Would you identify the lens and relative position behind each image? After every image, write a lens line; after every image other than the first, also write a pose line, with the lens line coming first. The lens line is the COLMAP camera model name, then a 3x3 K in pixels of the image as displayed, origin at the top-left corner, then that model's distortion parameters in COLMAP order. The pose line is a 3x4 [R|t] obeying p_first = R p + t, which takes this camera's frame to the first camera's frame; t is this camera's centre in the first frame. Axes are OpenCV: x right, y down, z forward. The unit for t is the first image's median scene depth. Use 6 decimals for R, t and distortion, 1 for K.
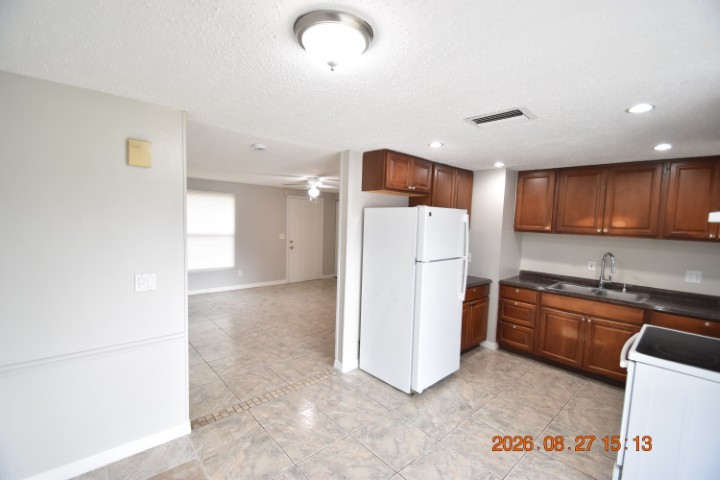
lens RADIAL K [[318.6, 0, 355.8], [0, 318.6, 244.5], [0, 0, 1]] dist [0.009194, -0.010336]
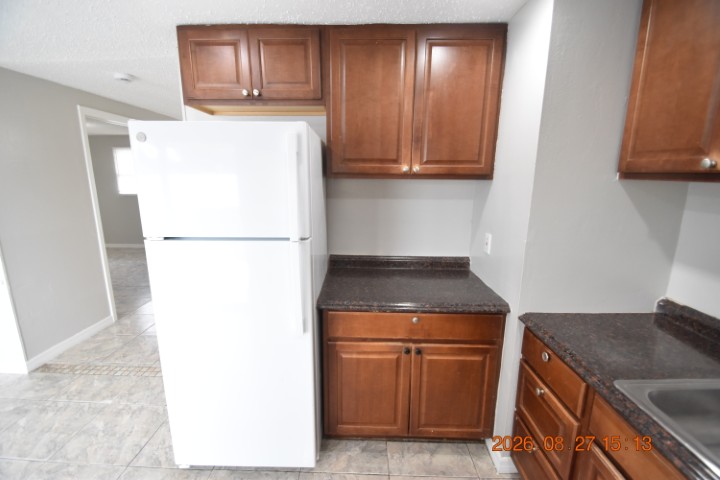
lens RADIAL K [[318.6, 0, 358.3], [0, 318.6, 244.5], [0, 0, 1]] dist [0.009194, -0.010336]
pose [[0.723129, 0.114577, -0.681144, 0.678942], [-0.035990, 0.991056, 0.128499, -0.009753], [0.689775, -0.068407, 0.720785, 0.735363]]
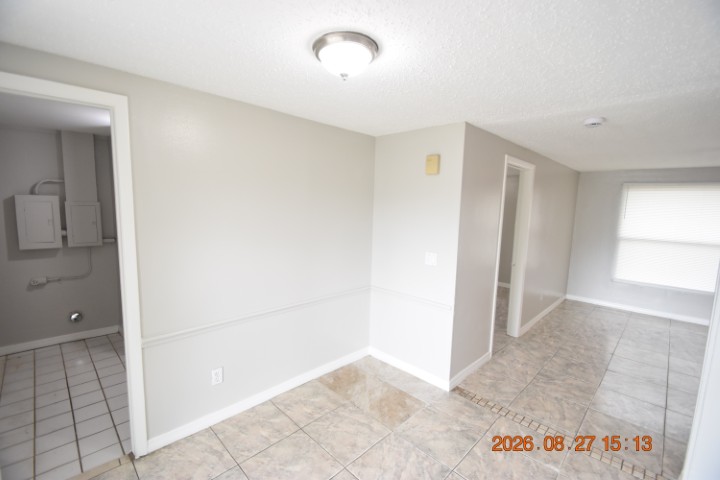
lens RADIAL K [[318.6, 0, 356.4], [0, 318.6, 243.2], [0, 0, 1]] dist [0.009194, -0.010336]
pose [[0.052689, 0.083456, -0.995118, 0.431536], [-0.104776, 0.991464, 0.077602, -0.012894], [0.993099, 0.100176, 0.060983, 0.377056]]
